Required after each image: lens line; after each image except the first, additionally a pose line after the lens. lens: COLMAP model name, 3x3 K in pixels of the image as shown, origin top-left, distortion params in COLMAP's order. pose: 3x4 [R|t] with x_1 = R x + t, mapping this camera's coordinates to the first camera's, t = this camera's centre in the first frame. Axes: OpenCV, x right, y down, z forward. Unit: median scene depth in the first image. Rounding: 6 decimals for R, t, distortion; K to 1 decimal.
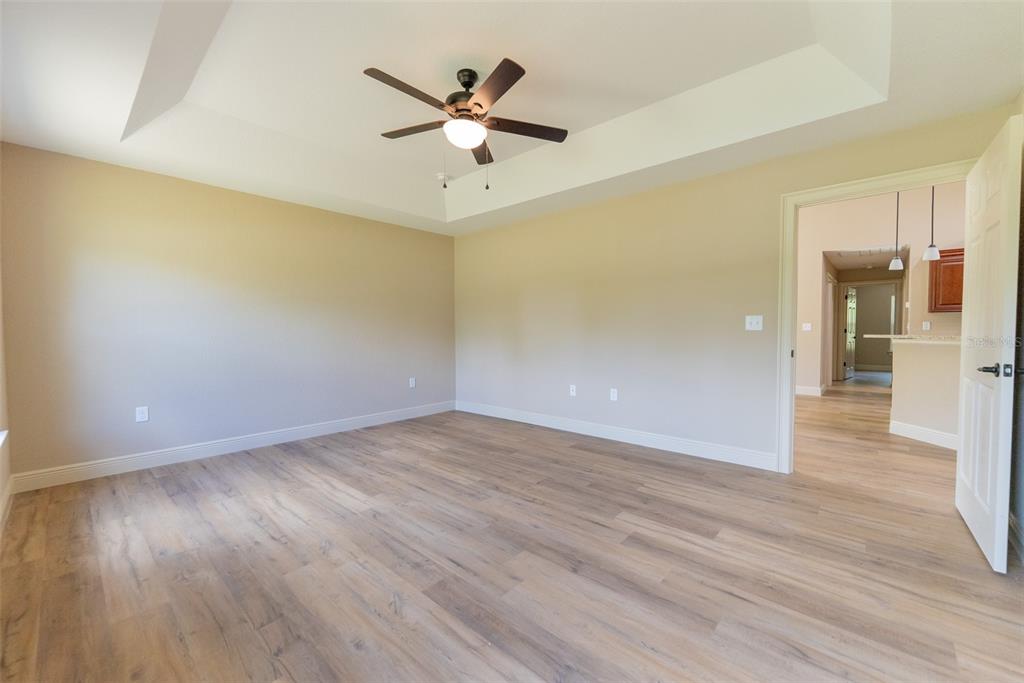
lens RADIAL K [[410.0, 0, 515.6], [0, 410.0, 341.3], [0, 0, 1]] dist [-0.000302, -0.000283]
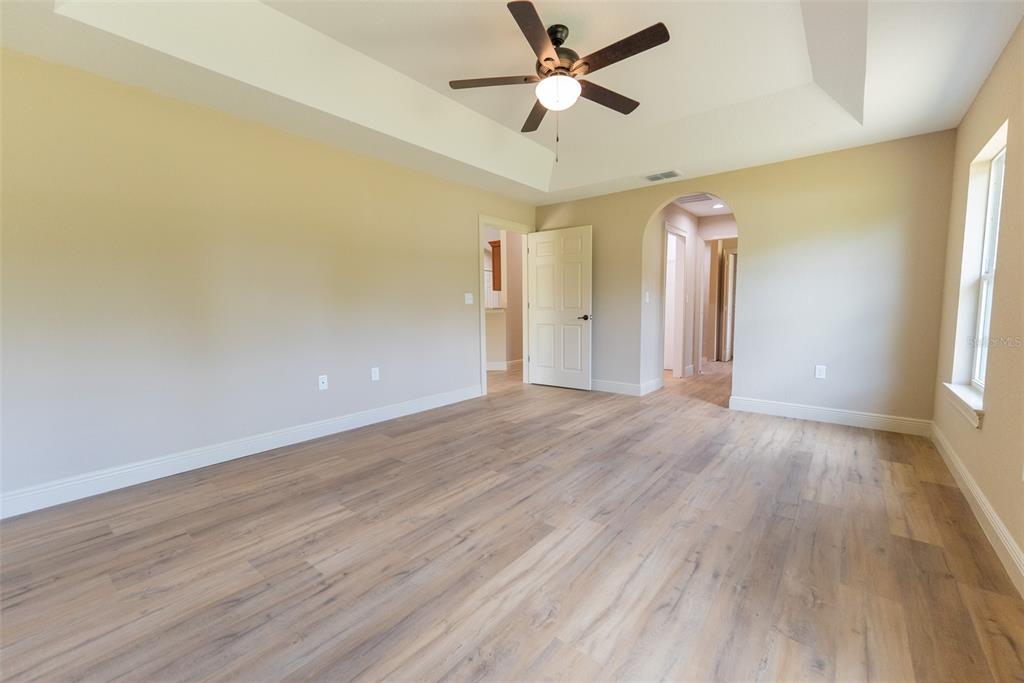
lens RADIAL K [[418.5, 0, 514.0], [0, 418.5, 343.3], [0, 0, 1]] dist [-0.001604, -0.000162]
pose [[-0.056670, -0.085770, 0.994702, -1.007595], [0.037462, 0.995419, 0.087966, -0.014265], [-0.997690, 0.042249, -0.053198, 1.046730]]
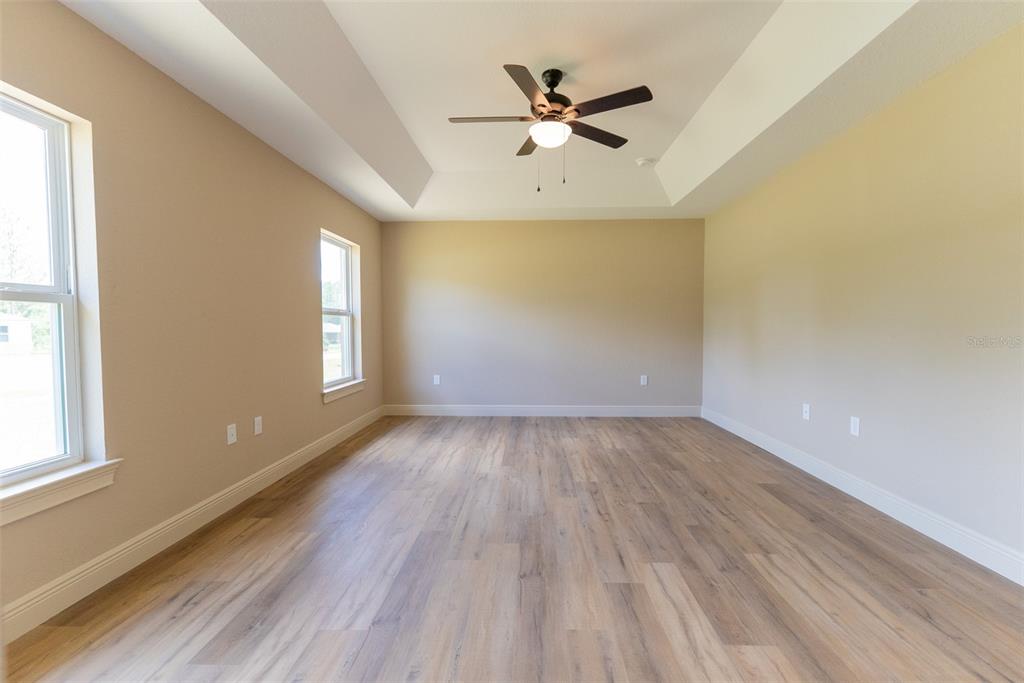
lens RADIAL K [[426.8, 0, 515.2], [0, 426.8, 342.0], [0, 0, 1]] dist [-0.000930, -0.000387]
pose [[0.642146, 0.031474, -0.765936, 0.578910], [-0.022711, 0.999499, 0.022031, -0.007692], [0.766246, 0.003248, 0.642539, 0.224121]]
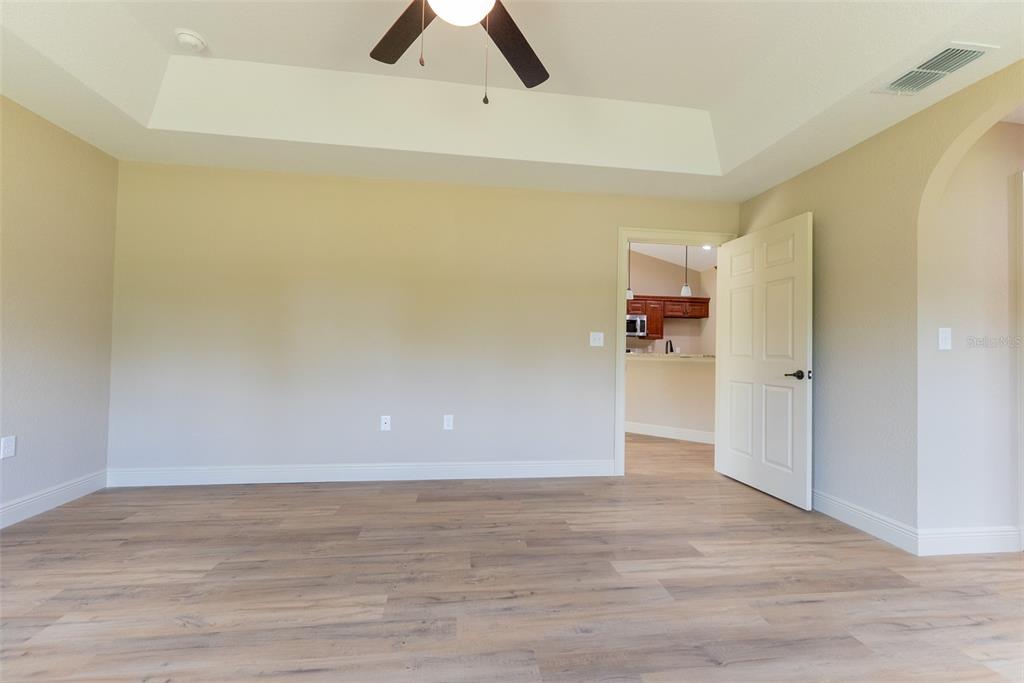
lens RADIAL K [[426.8, 0, 515.2], [0, 426.8, 342.0], [0, 0, 1]] dist [-0.000930, -0.000387]
pose [[0.648137, 0.032129, 0.760845, -0.453276], [-0.000900, 0.999141, -0.041425, 0.009751], [-0.761523, 0.026164, 0.647610, 0.500757]]
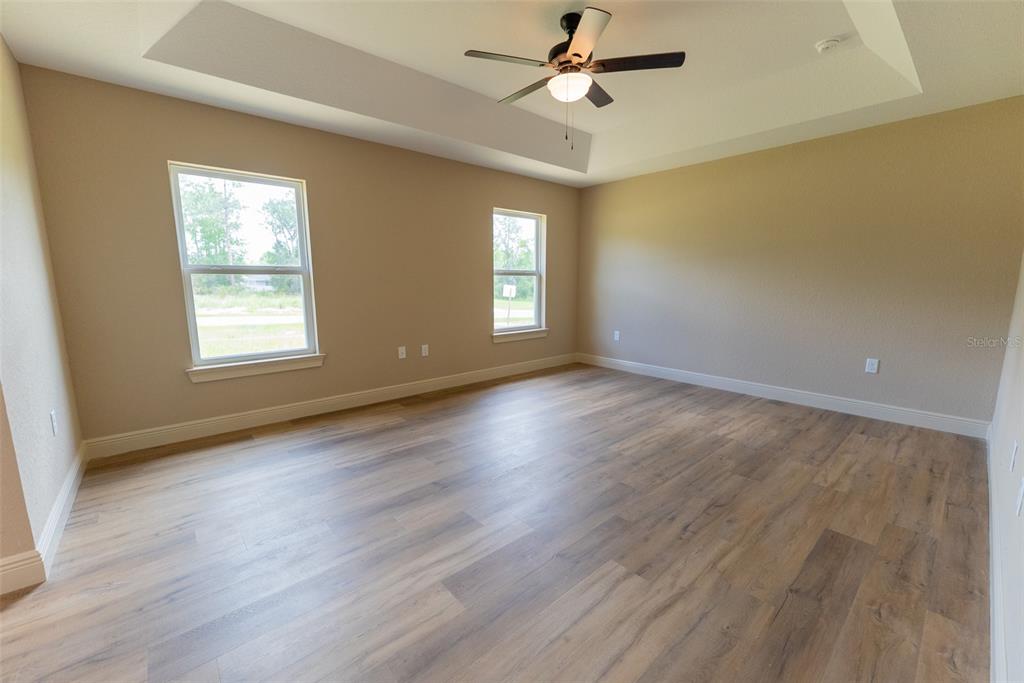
lens RADIAL K [[408.8, 0, 514.1], [0, 408.8, 342.7], [0, 0, 1]] dist [-0.002148, -0.000303]
pose [[-0.113149, 0.154101, -0.981555, 0.837029], [-0.027783, 0.987022, 0.158162, -0.045487], [0.993190, 0.045166, -0.107399, 0.888566]]
